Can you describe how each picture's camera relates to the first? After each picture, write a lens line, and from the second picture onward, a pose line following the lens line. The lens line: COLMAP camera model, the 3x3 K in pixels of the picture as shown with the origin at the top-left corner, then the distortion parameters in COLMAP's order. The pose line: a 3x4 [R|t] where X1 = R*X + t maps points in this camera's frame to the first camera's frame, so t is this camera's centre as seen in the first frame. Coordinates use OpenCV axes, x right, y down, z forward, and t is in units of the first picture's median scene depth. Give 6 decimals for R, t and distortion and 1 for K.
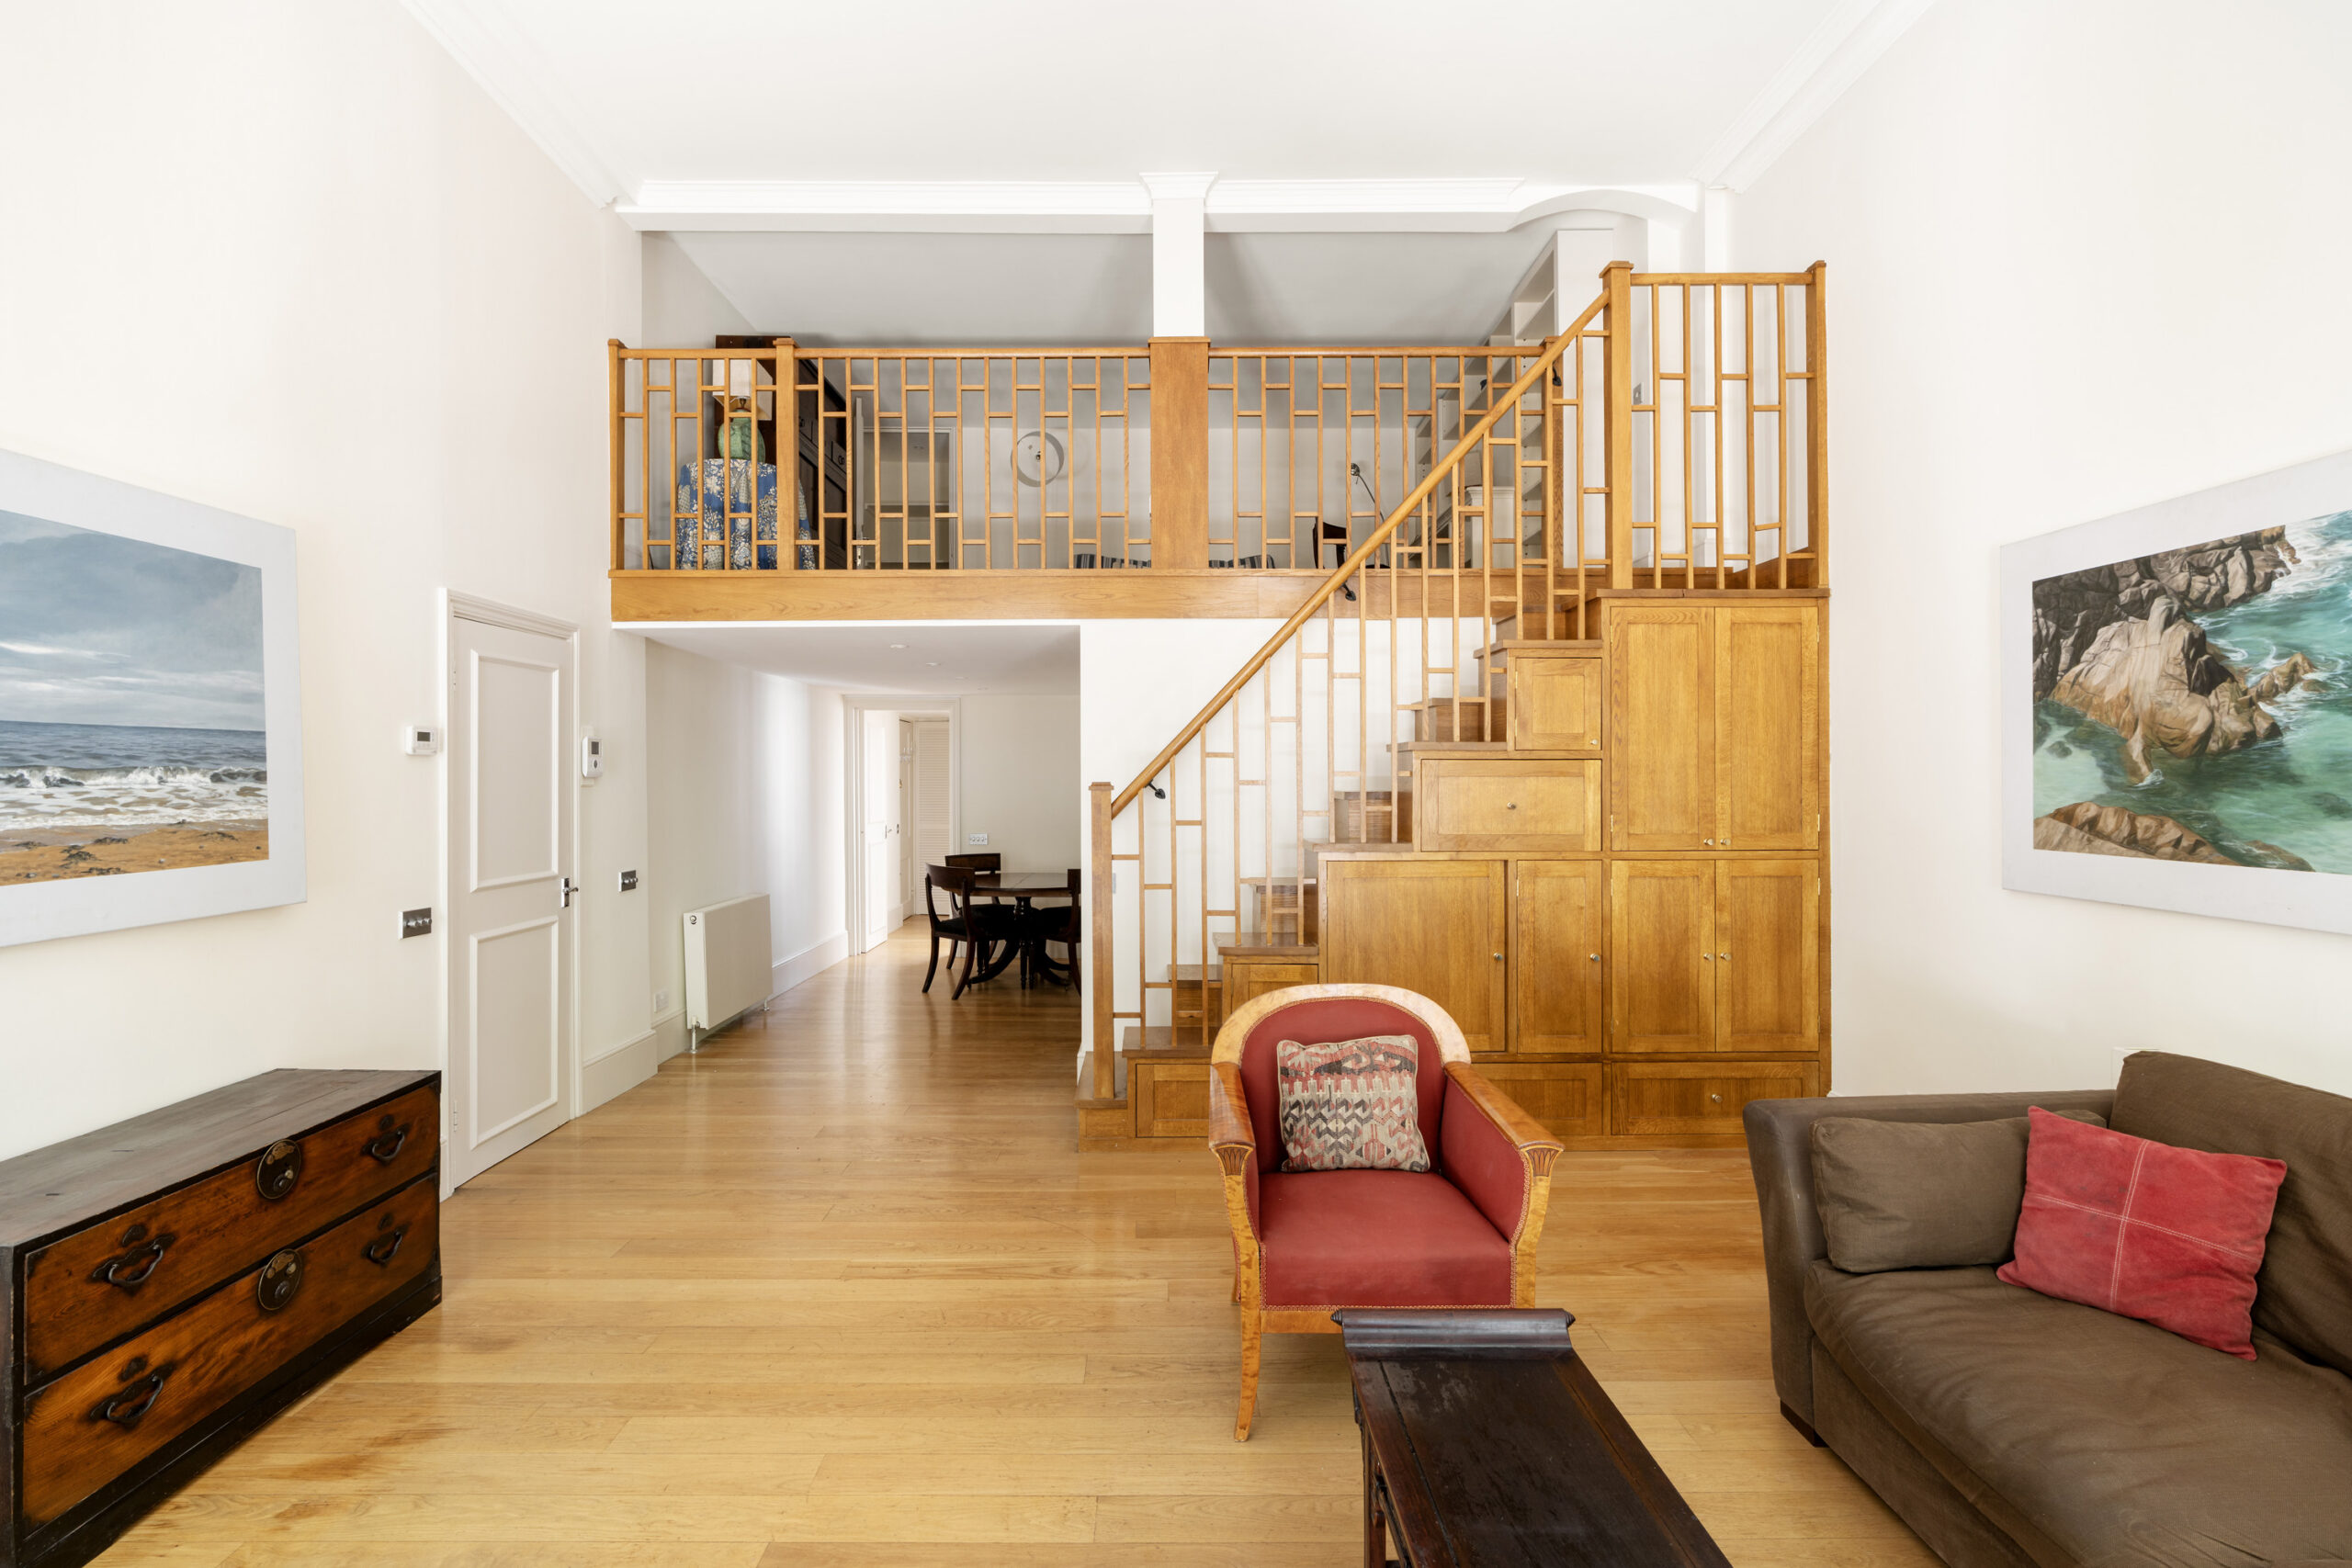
lens RADIAL K [[1141.1, 0, 1166.5], [0, 1141.1, 776.9], [0, 0, 1]] dist [-0.006492, 0.002490]
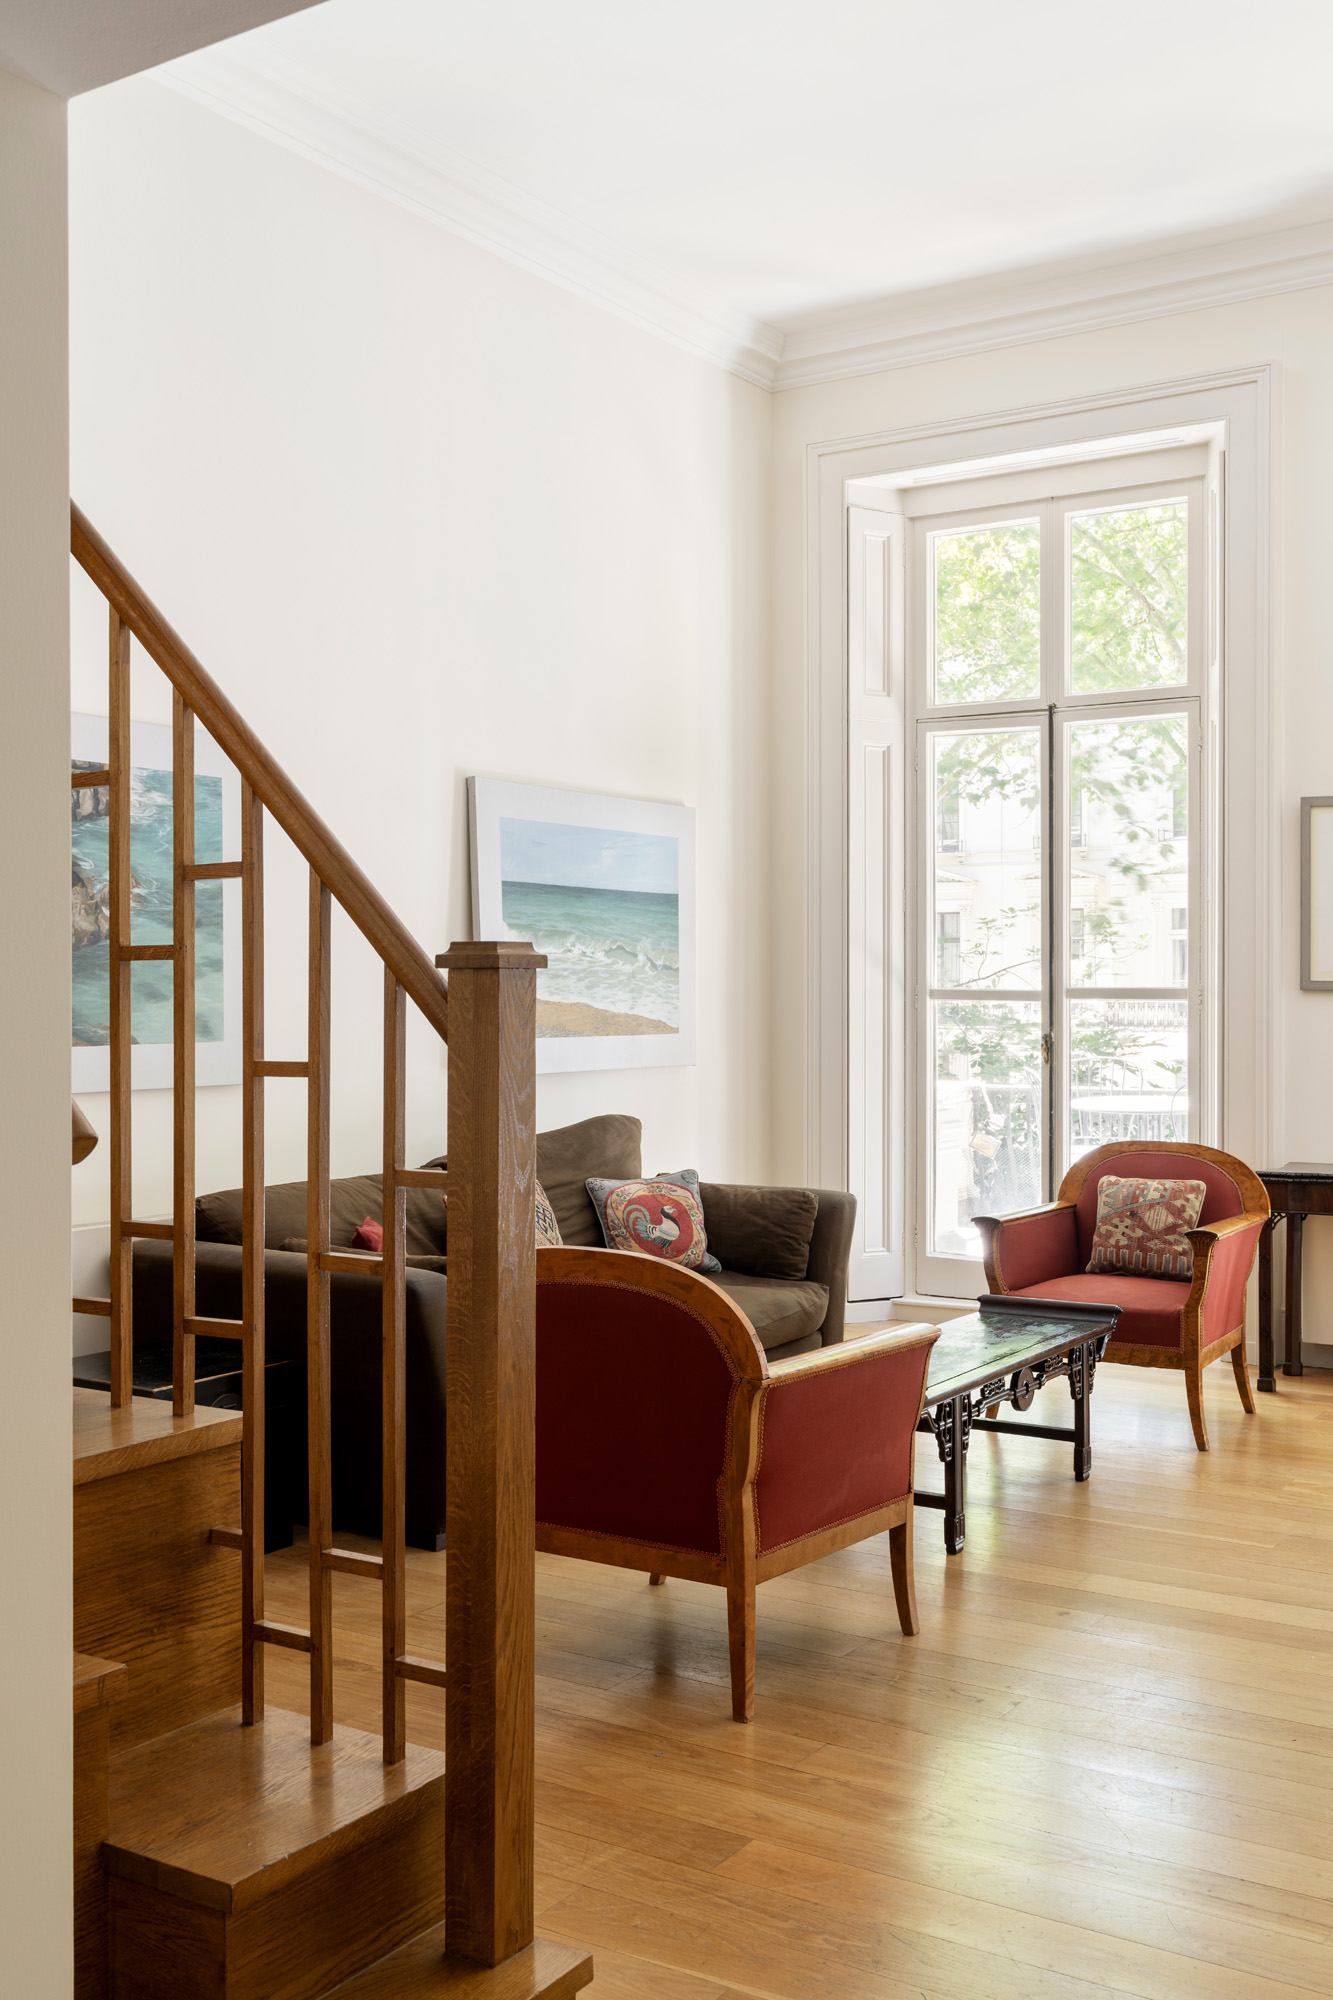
lens RADIAL K [[1974.8, 0, 585.0], [0, 1974.8, 996.7], [0, 0, 1]] dist [-0.025186, 0.000000]
pose [[-0.814841, 0.003730, 0.579673, -0.392149], [0.003371, 0.999993, -0.001695, 0.020467], [-0.579675, 0.000573, -0.814847, 1.432519]]
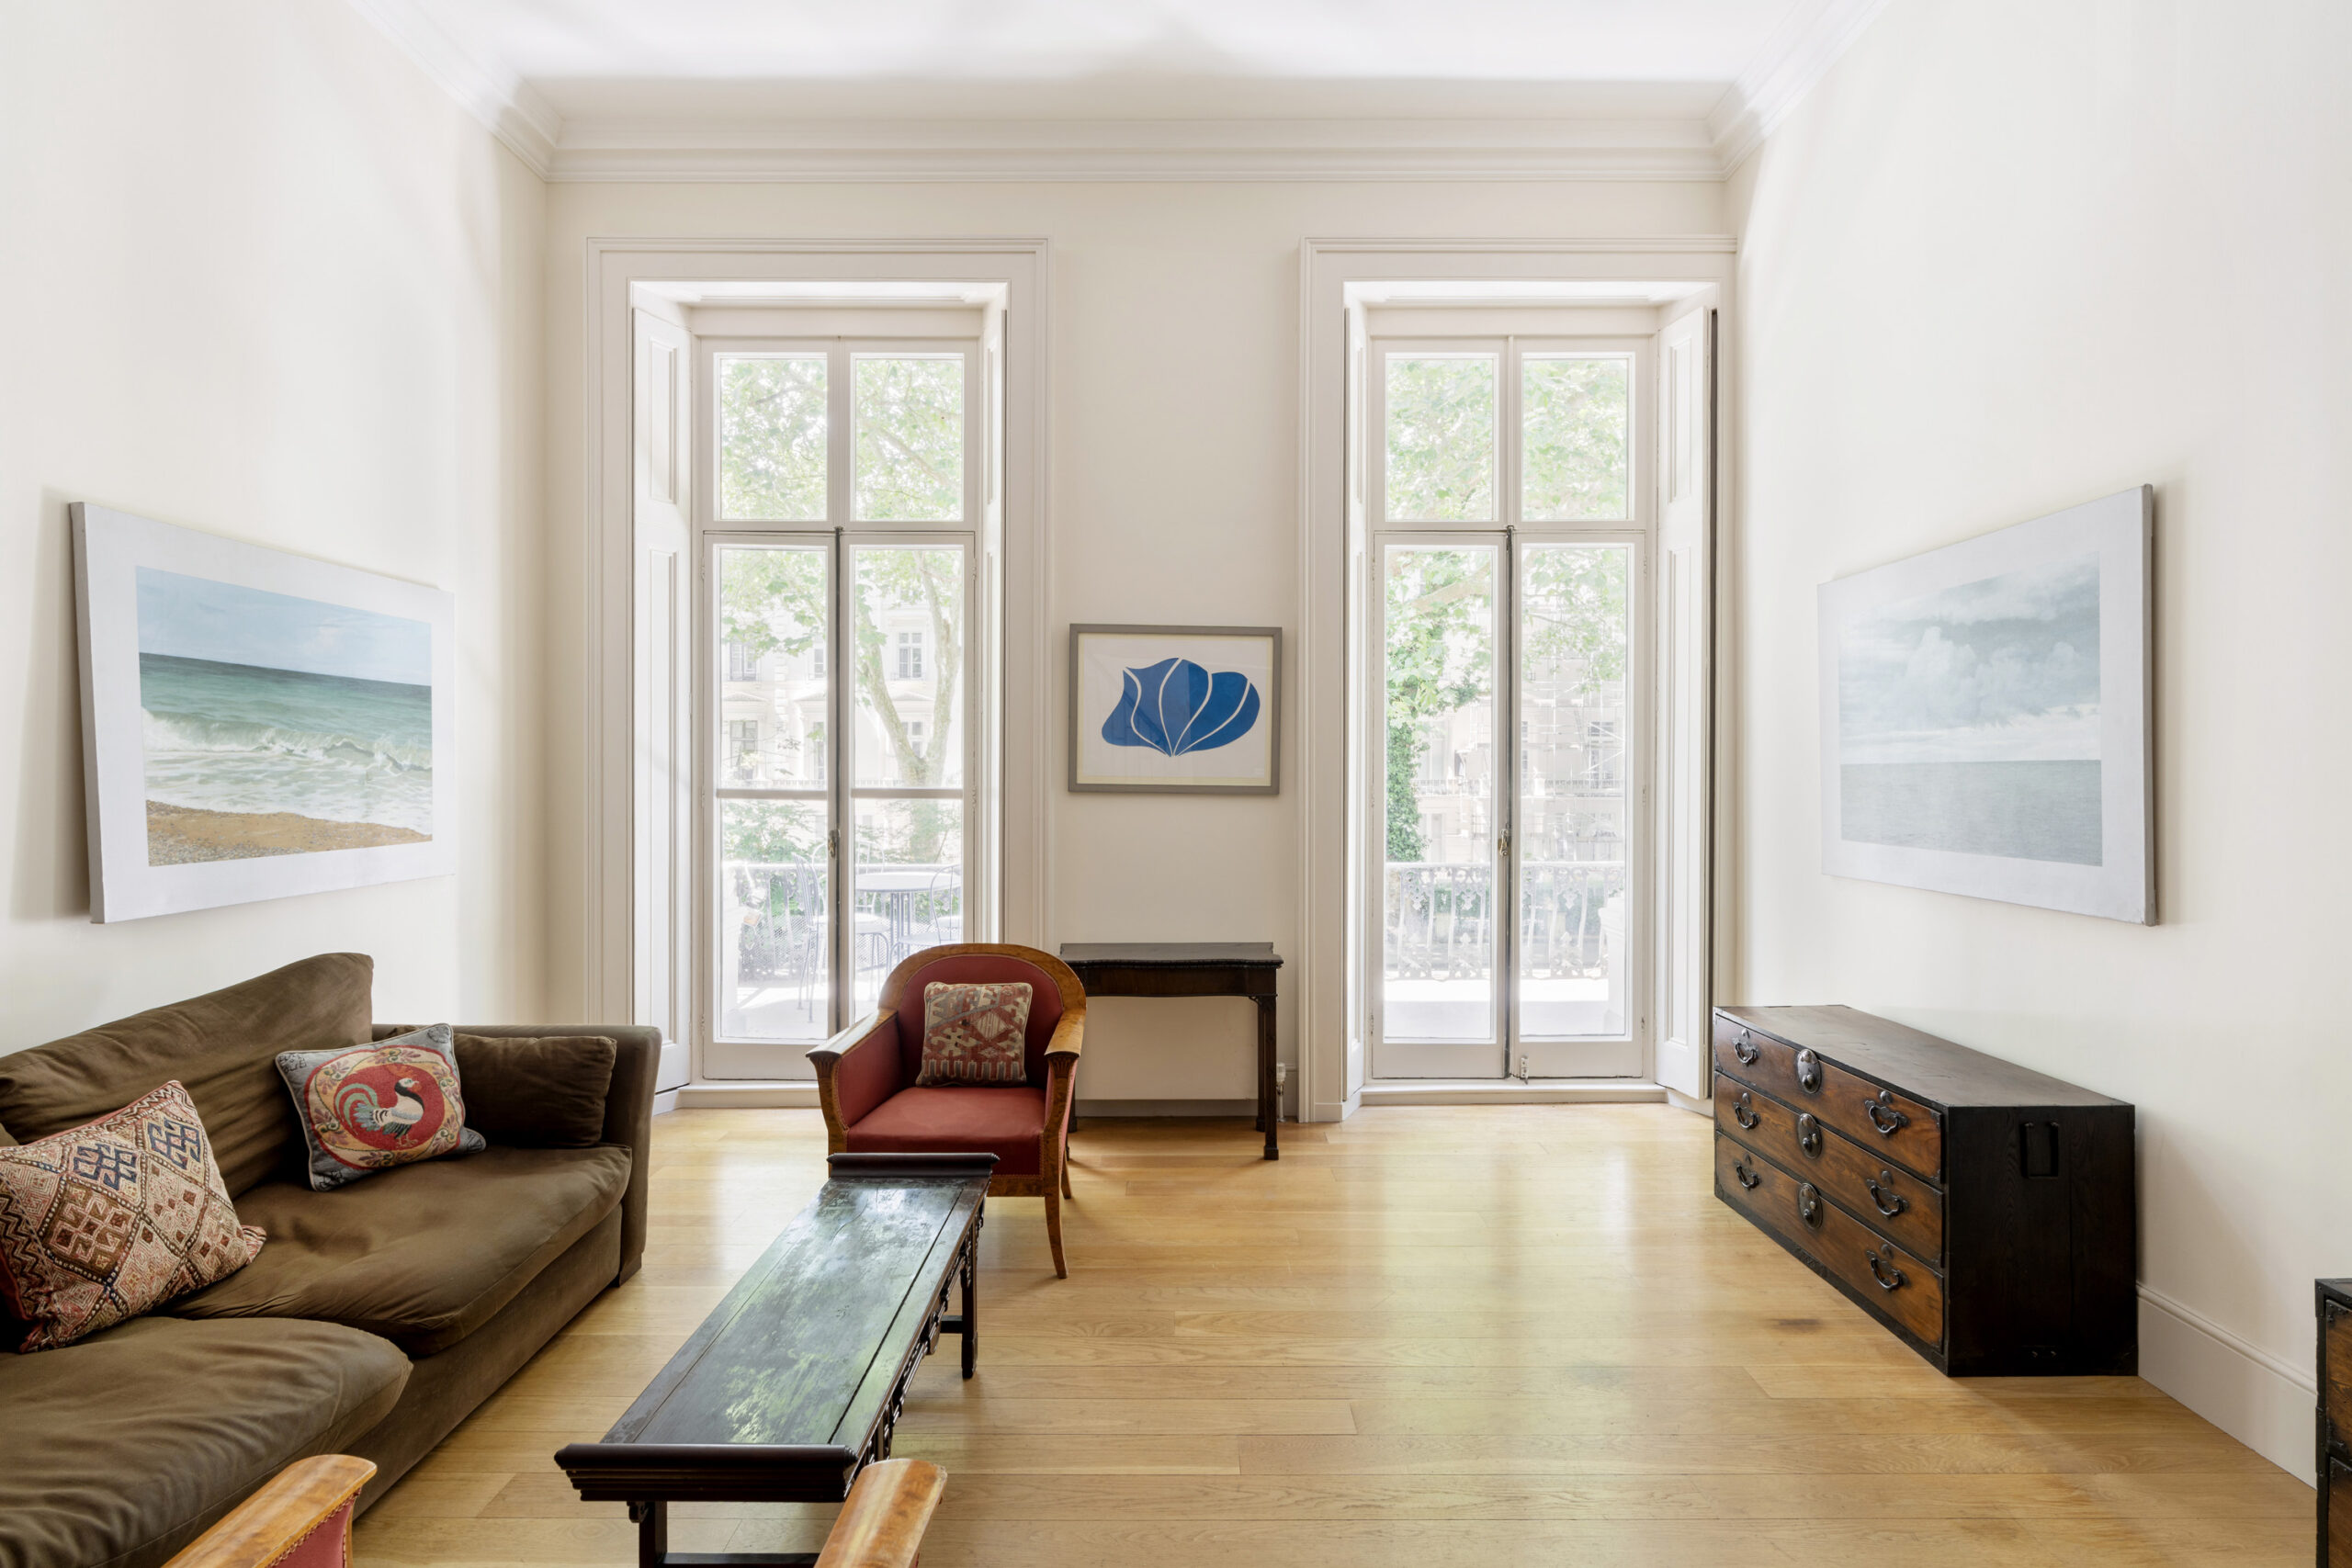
lens RADIAL K [[1141.1, 0, 1164.2], [0, 1141.1, 785.8], [0, 0, 1]] dist [-0.006492, 0.002490]
pose [[-0.999850, 0.001254, 0.017303, -0.044094], [0.001422, 0.999952, 0.009724, -0.001827], [-0.017290, 0.009747, -0.999803, 0.854344]]
